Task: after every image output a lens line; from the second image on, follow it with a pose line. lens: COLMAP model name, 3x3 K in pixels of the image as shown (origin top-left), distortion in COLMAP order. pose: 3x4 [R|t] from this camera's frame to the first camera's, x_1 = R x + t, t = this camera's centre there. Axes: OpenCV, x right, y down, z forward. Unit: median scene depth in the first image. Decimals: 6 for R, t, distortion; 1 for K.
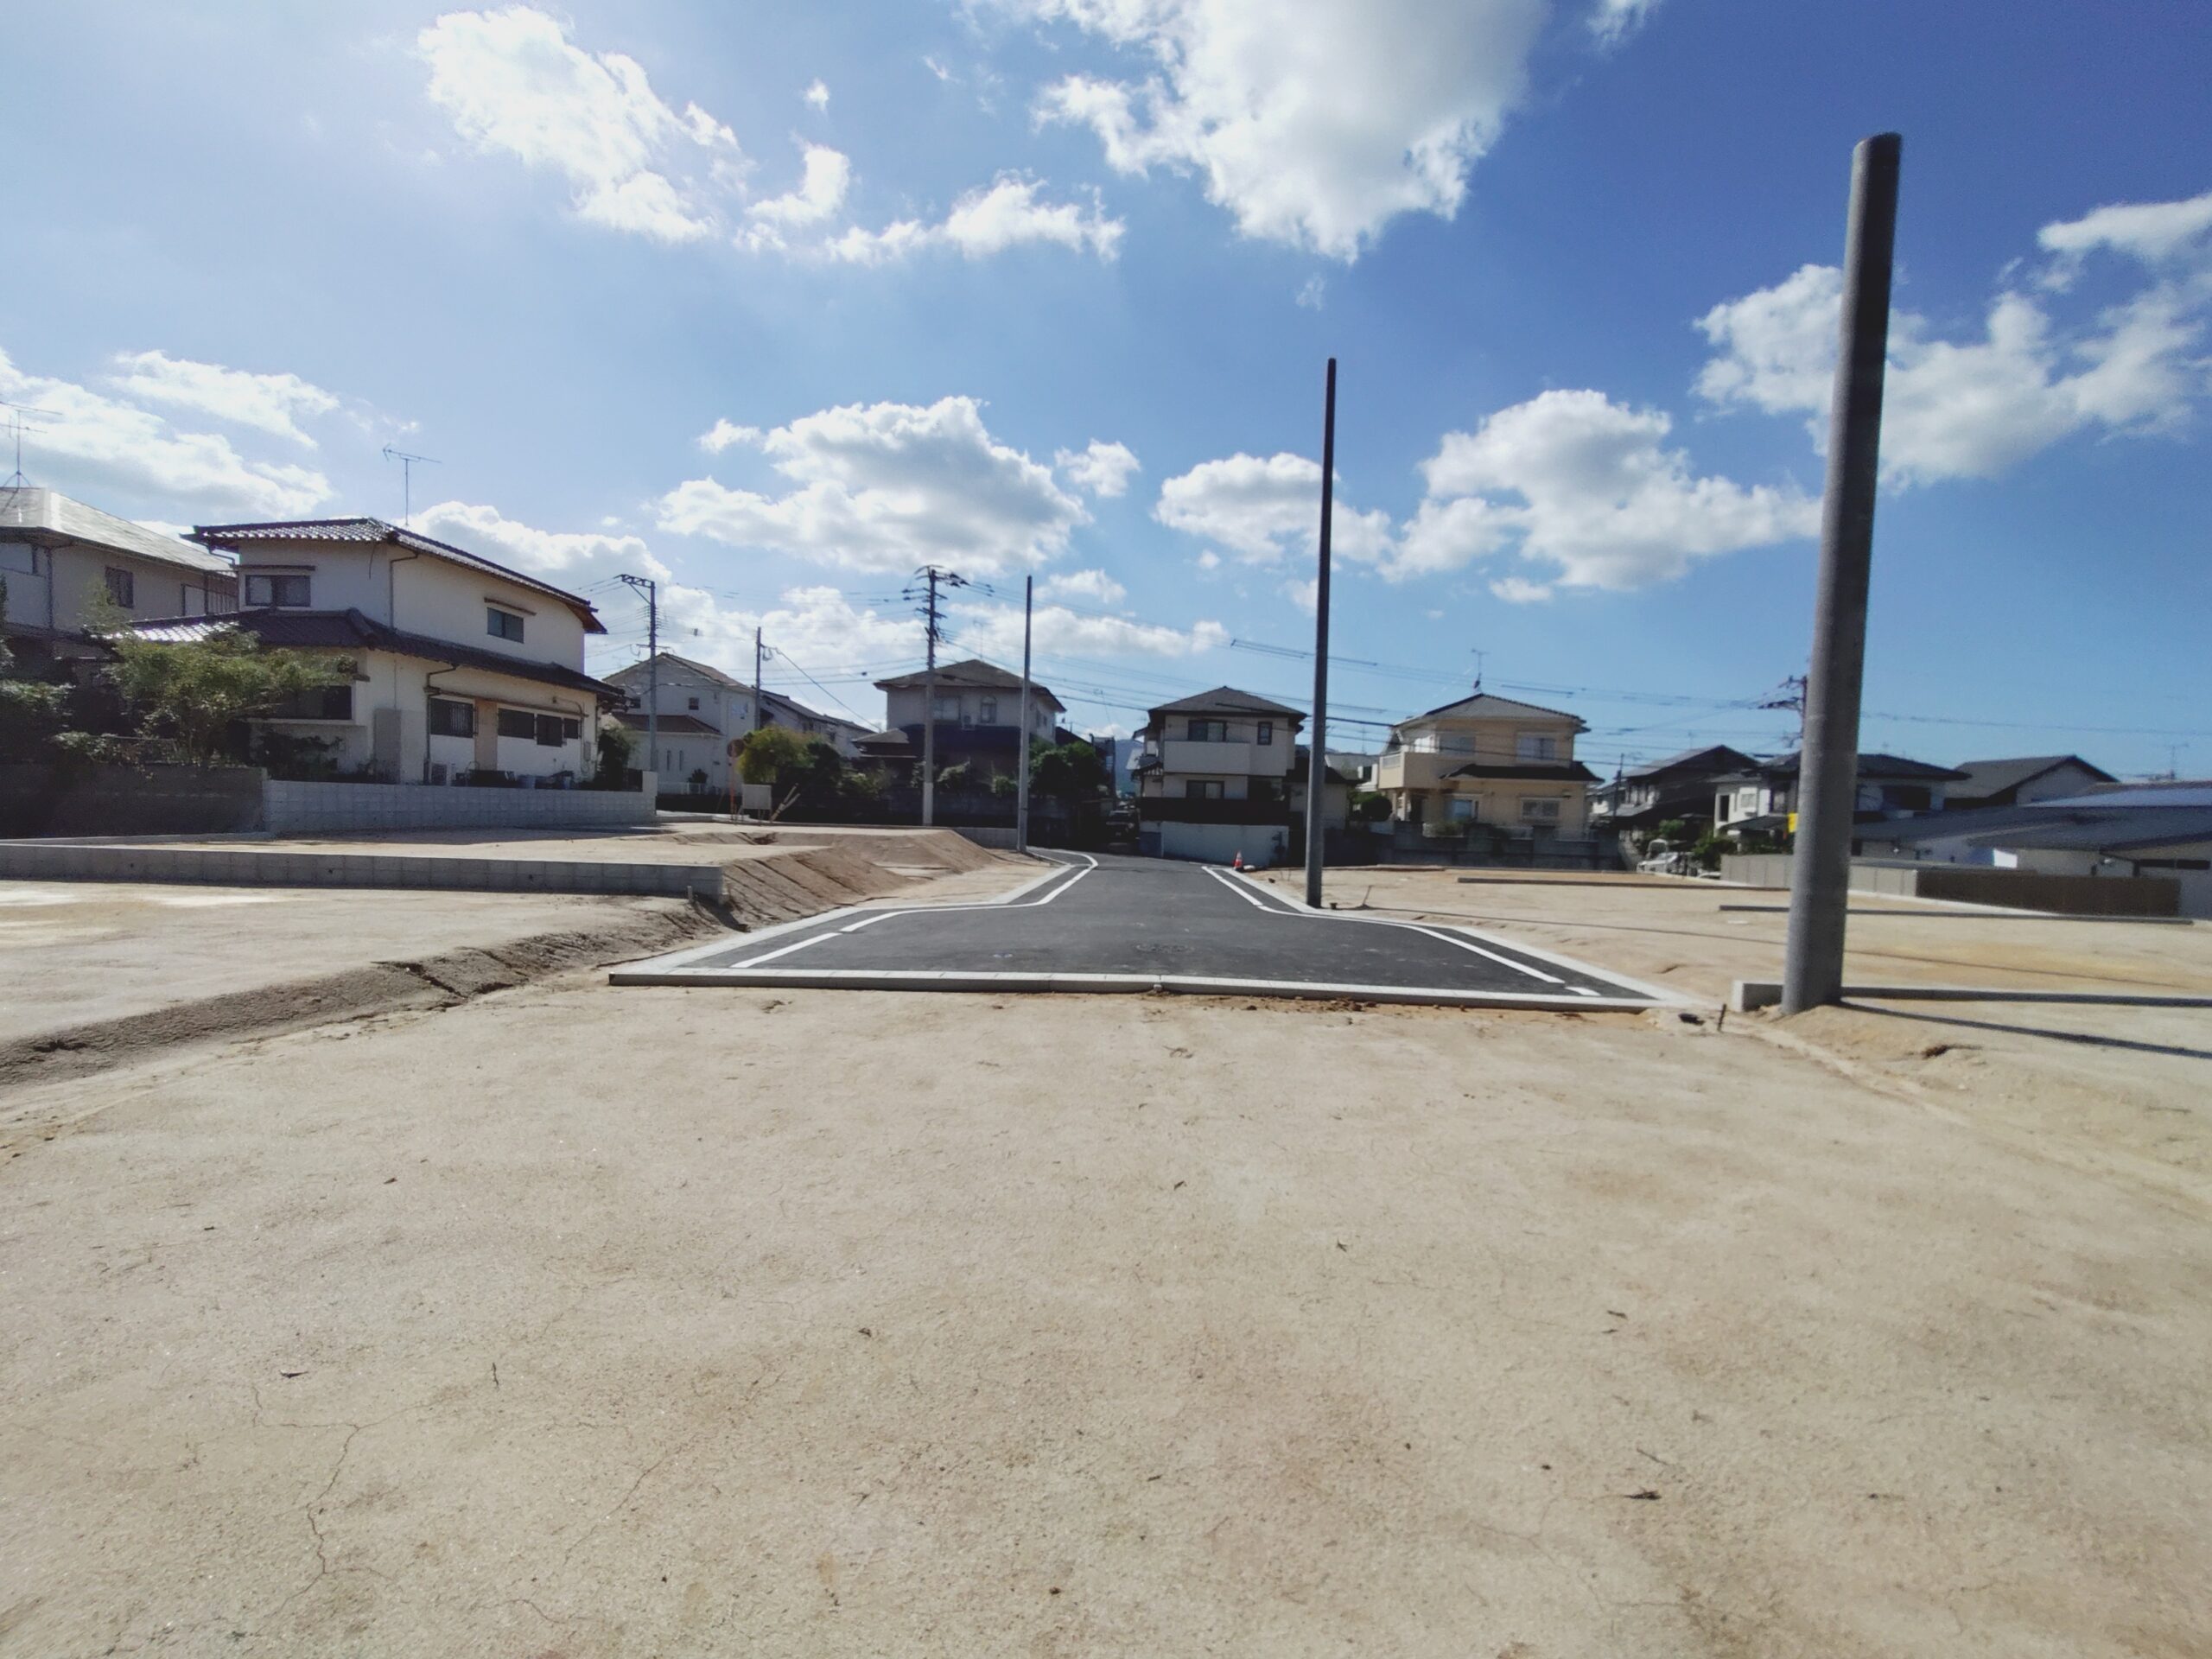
lens RADIAL K [[989.1, 0, 1112.5], [0, 989.1, 841.7], [0, 0, 1]] dist [-0.003411, -0.000134]
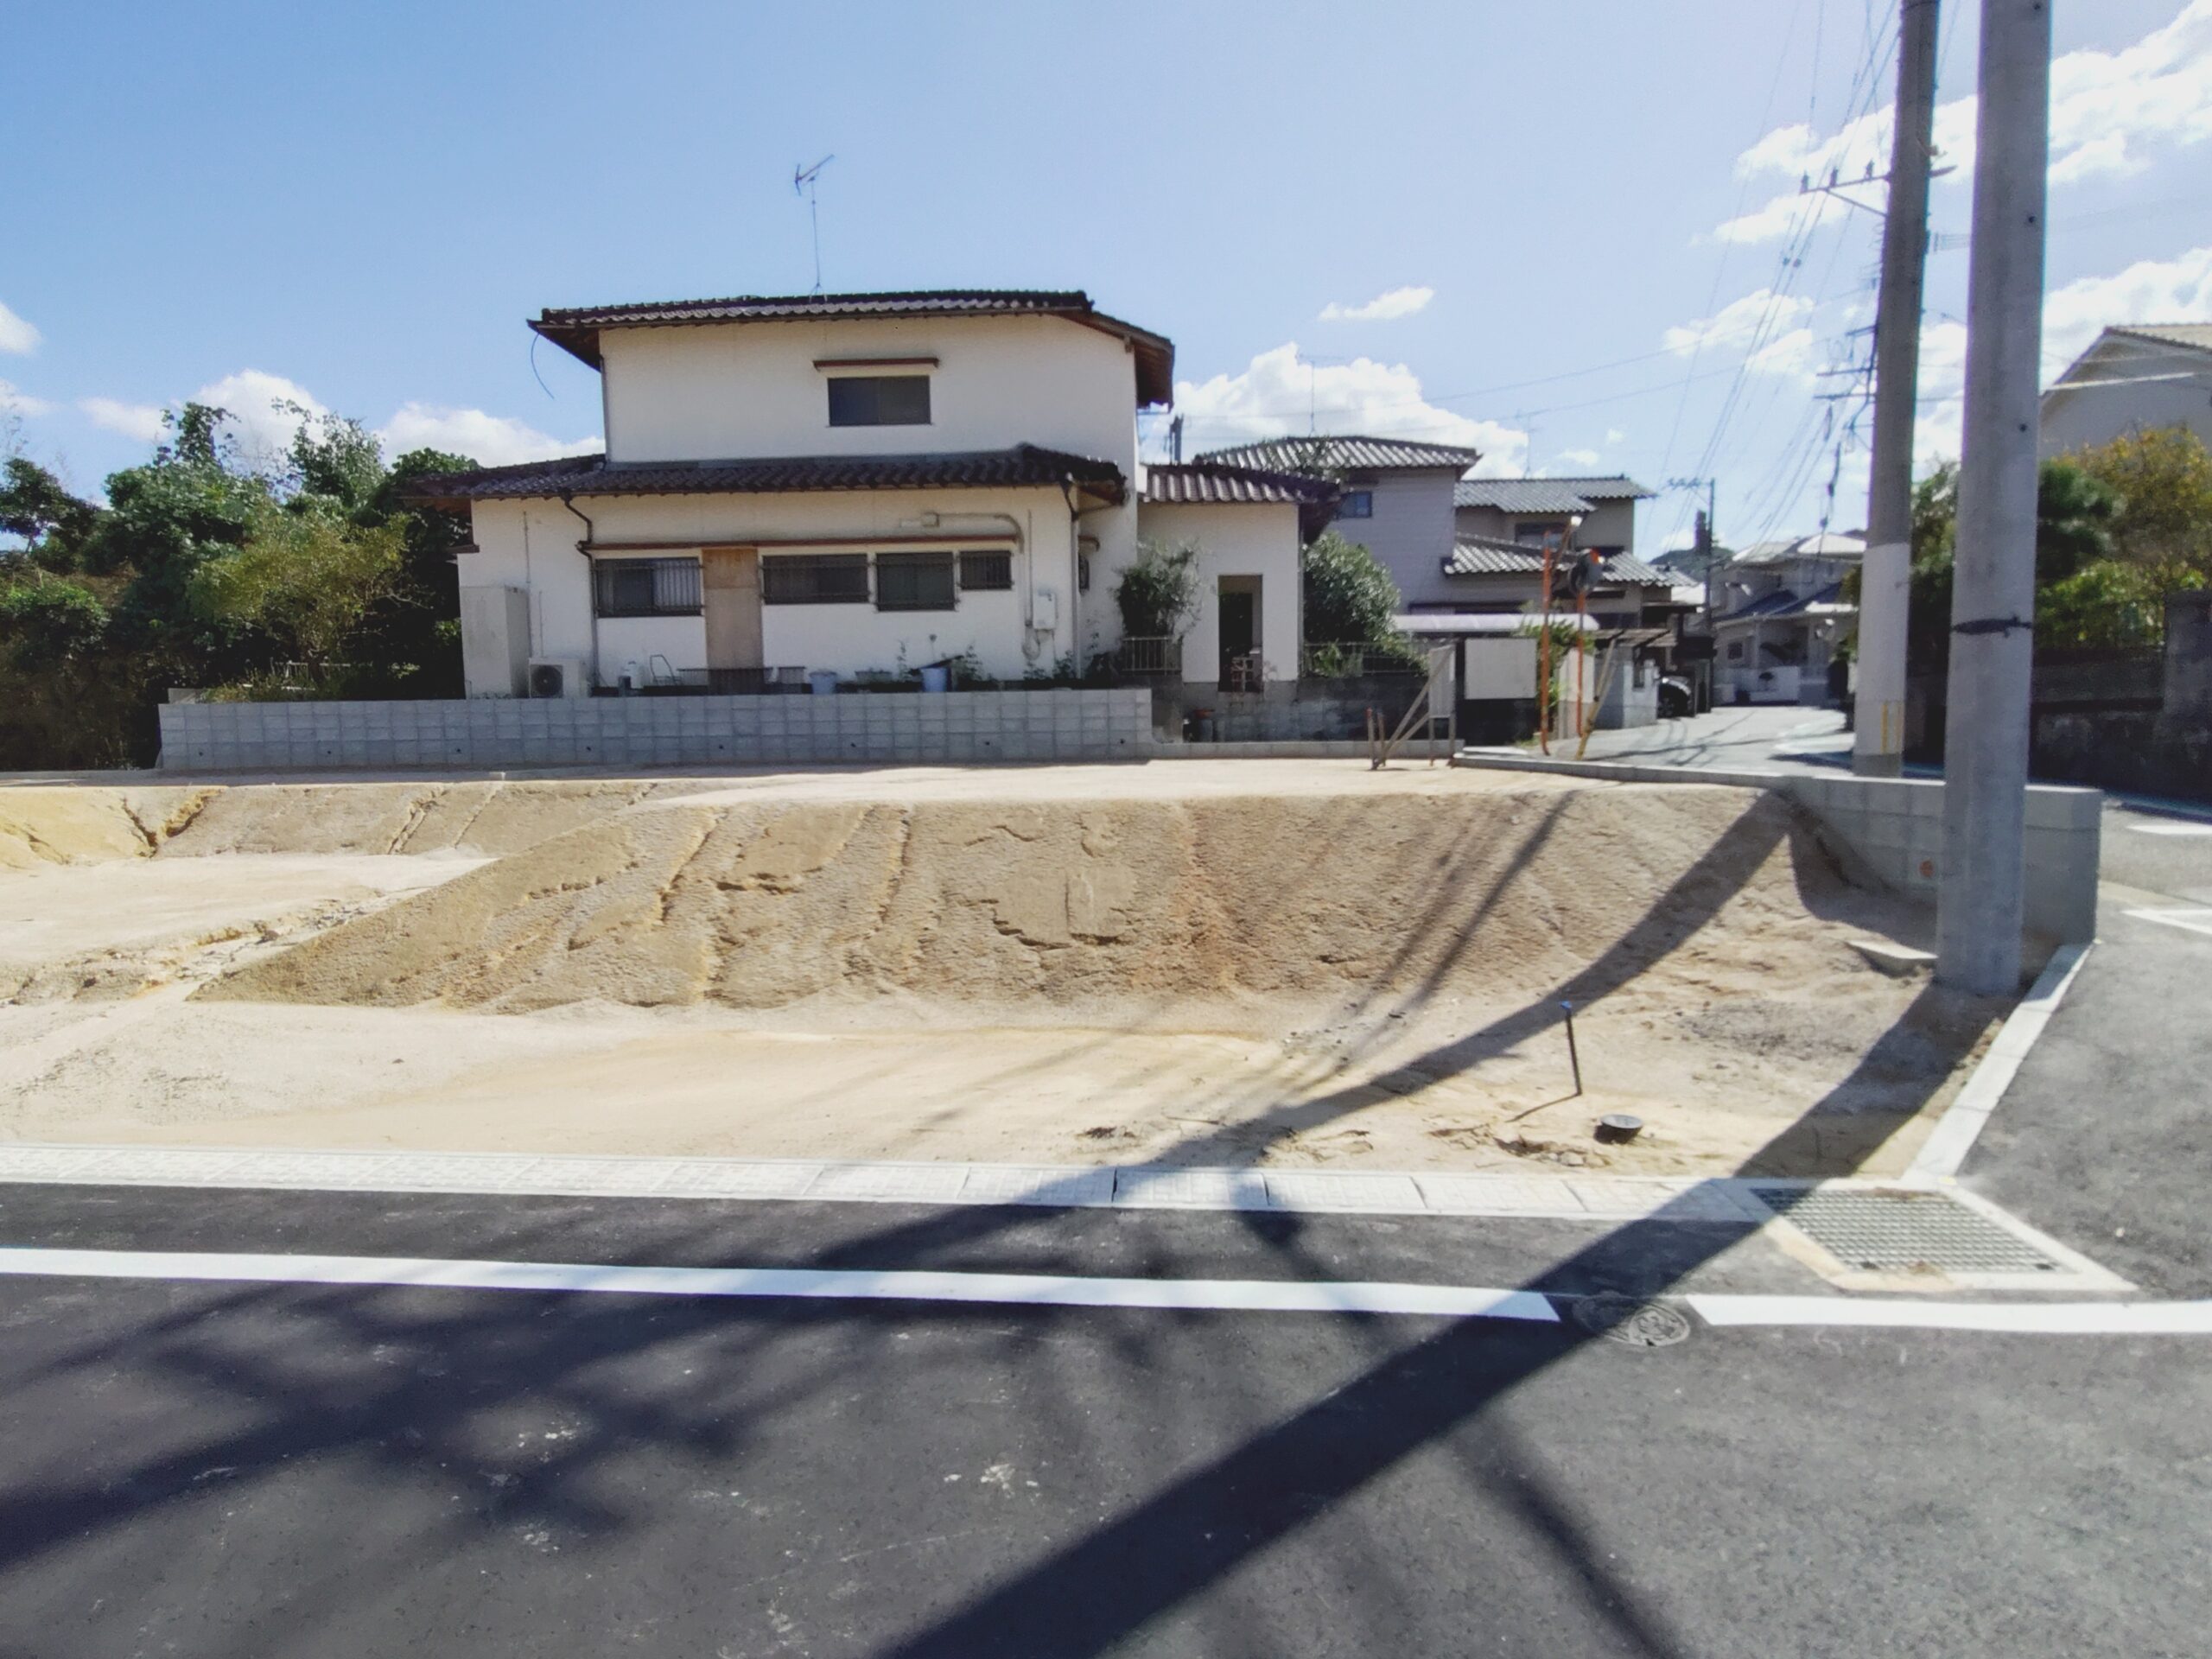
lens RADIAL K [[1213.1, 0, 1106.9], [0, 1213.1, 848.3], [0, 0, 1]] dist [0.006185, -0.004815]
pose [[-0.006583, 0.065430, -0.997835, 0.059374], [-0.021809, 0.997610, 0.065559, -0.012827], [0.999740, 0.022193, -0.005141, 0.865111]]
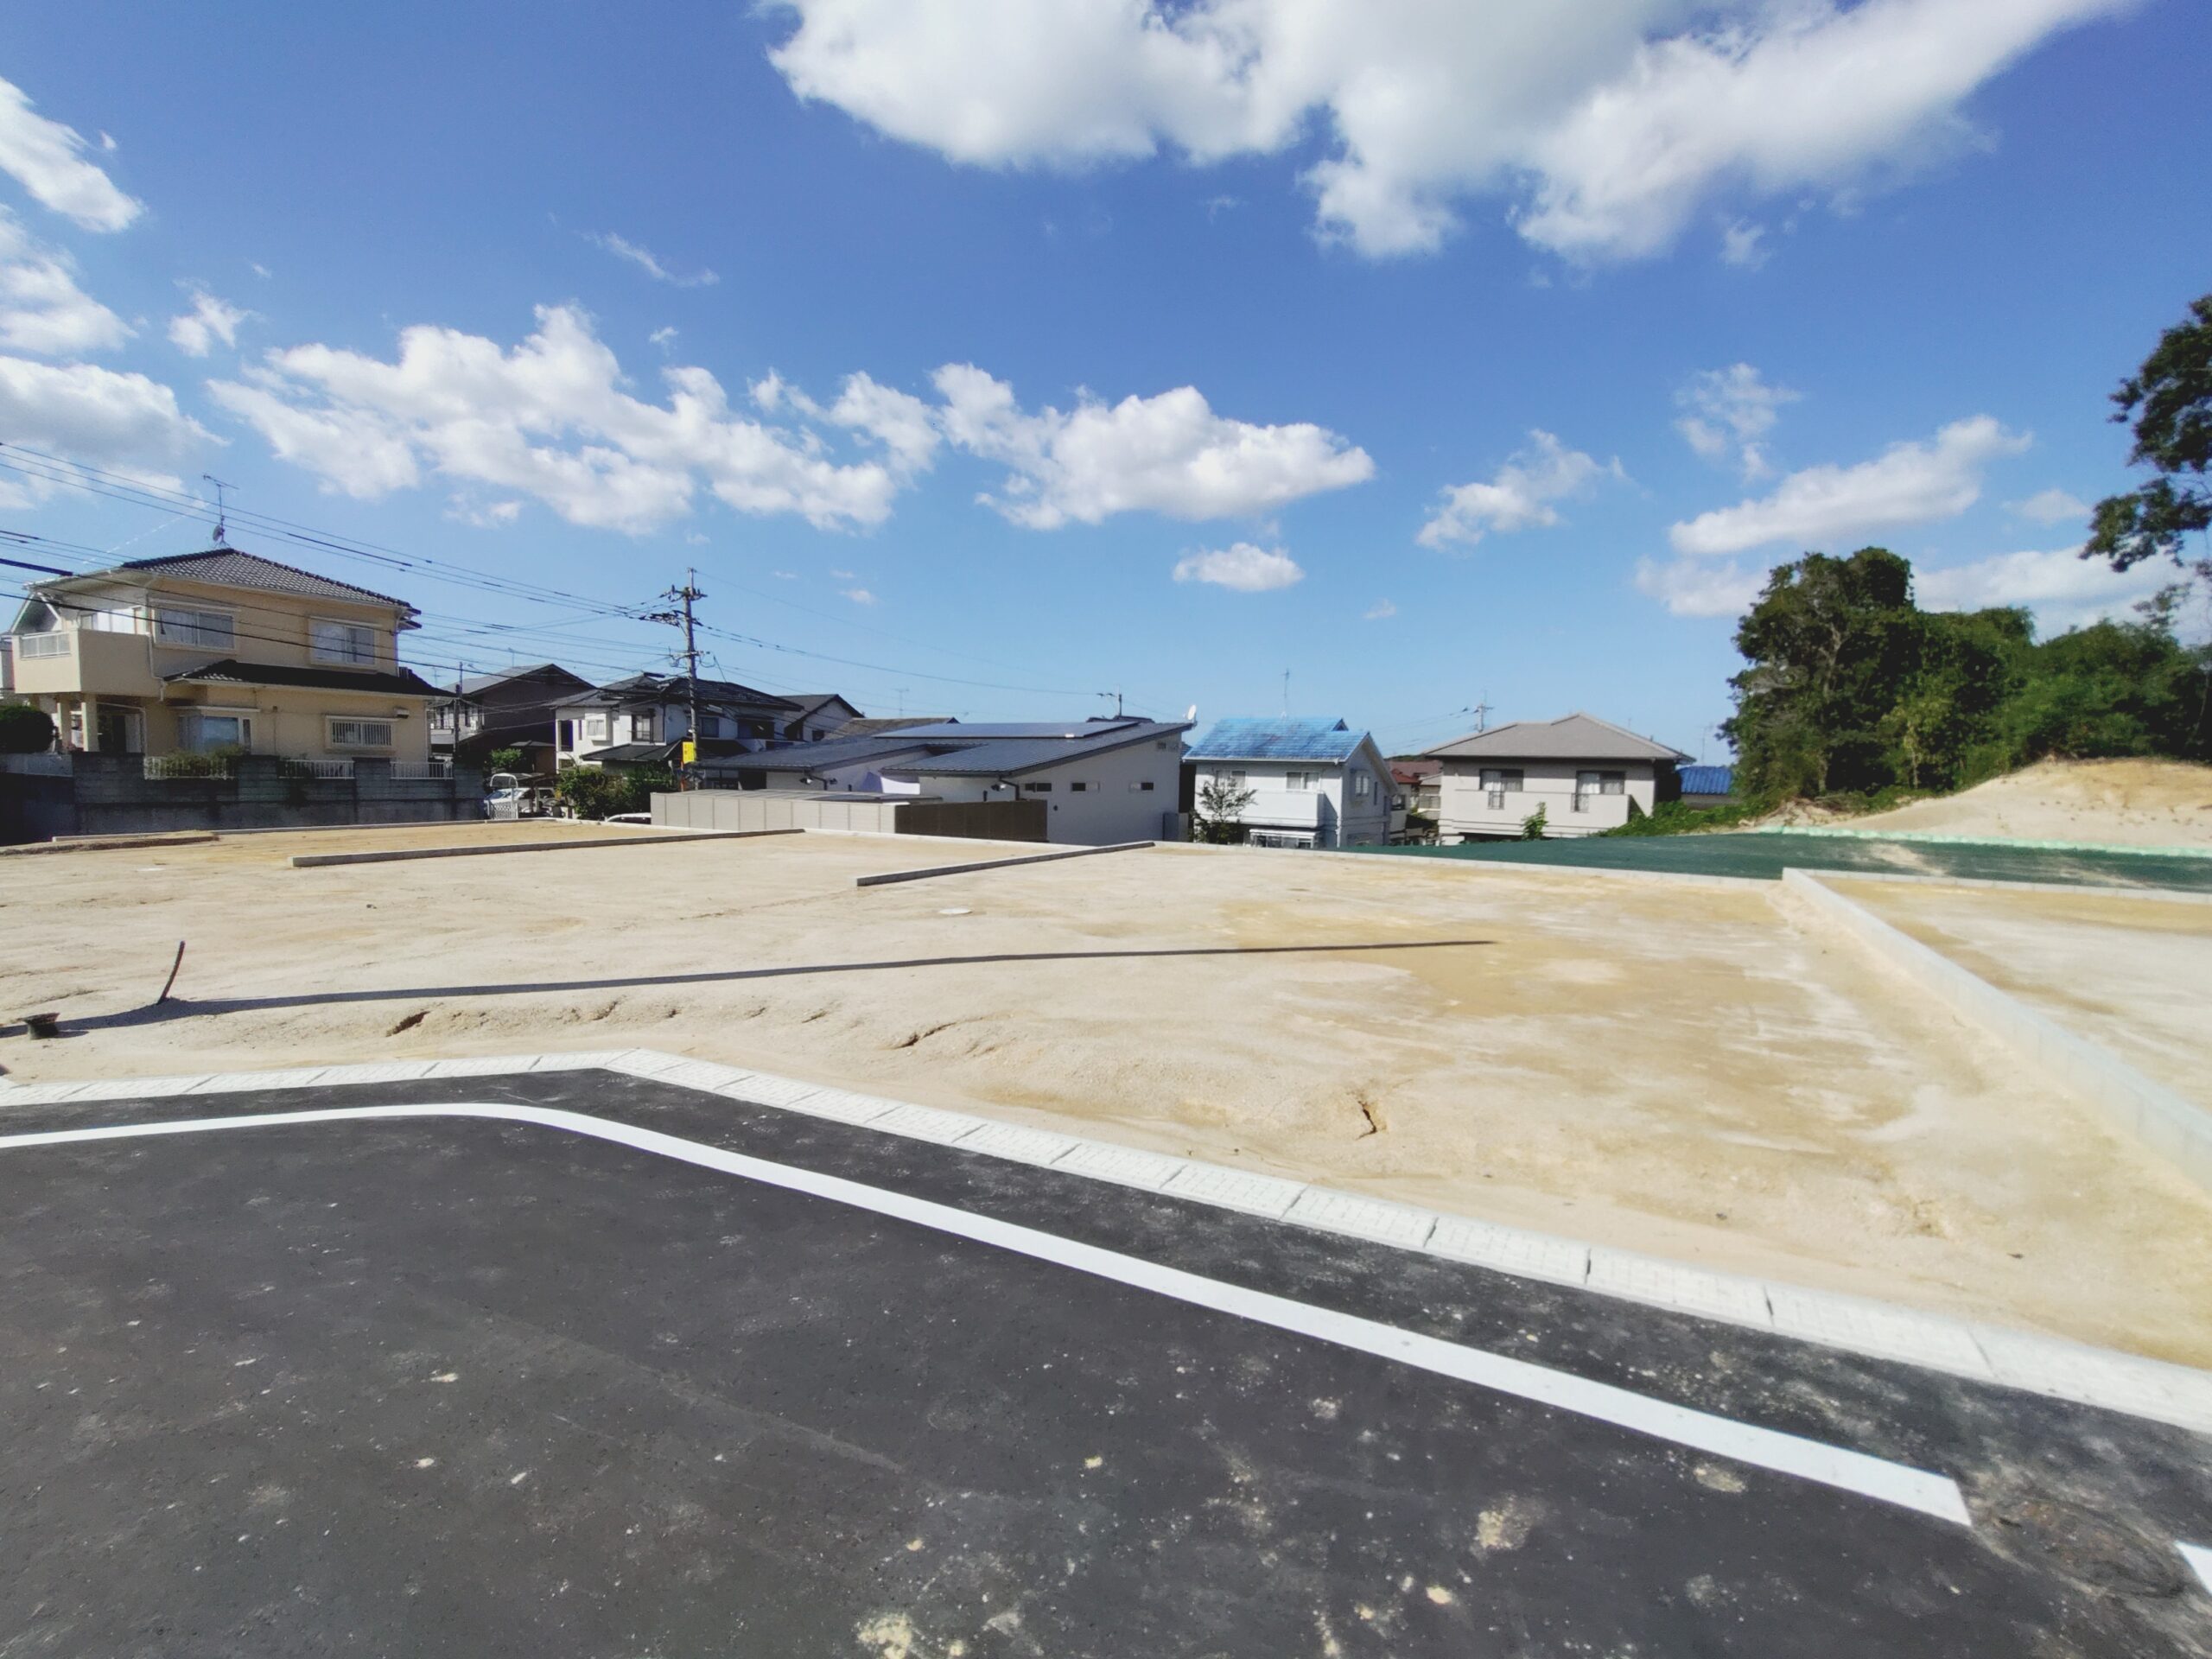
lens RADIAL K [[993.2, 0, 1111.6], [0, 993.2, 851.4], [0, 0, 1]] dist [0.005220, -0.001482]
pose [[0.440606, -0.094233, 0.892741, 0.045537], [0.021544, 0.995299, 0.094426, -0.007146], [-0.897442, -0.022372, 0.440565, 0.269488]]
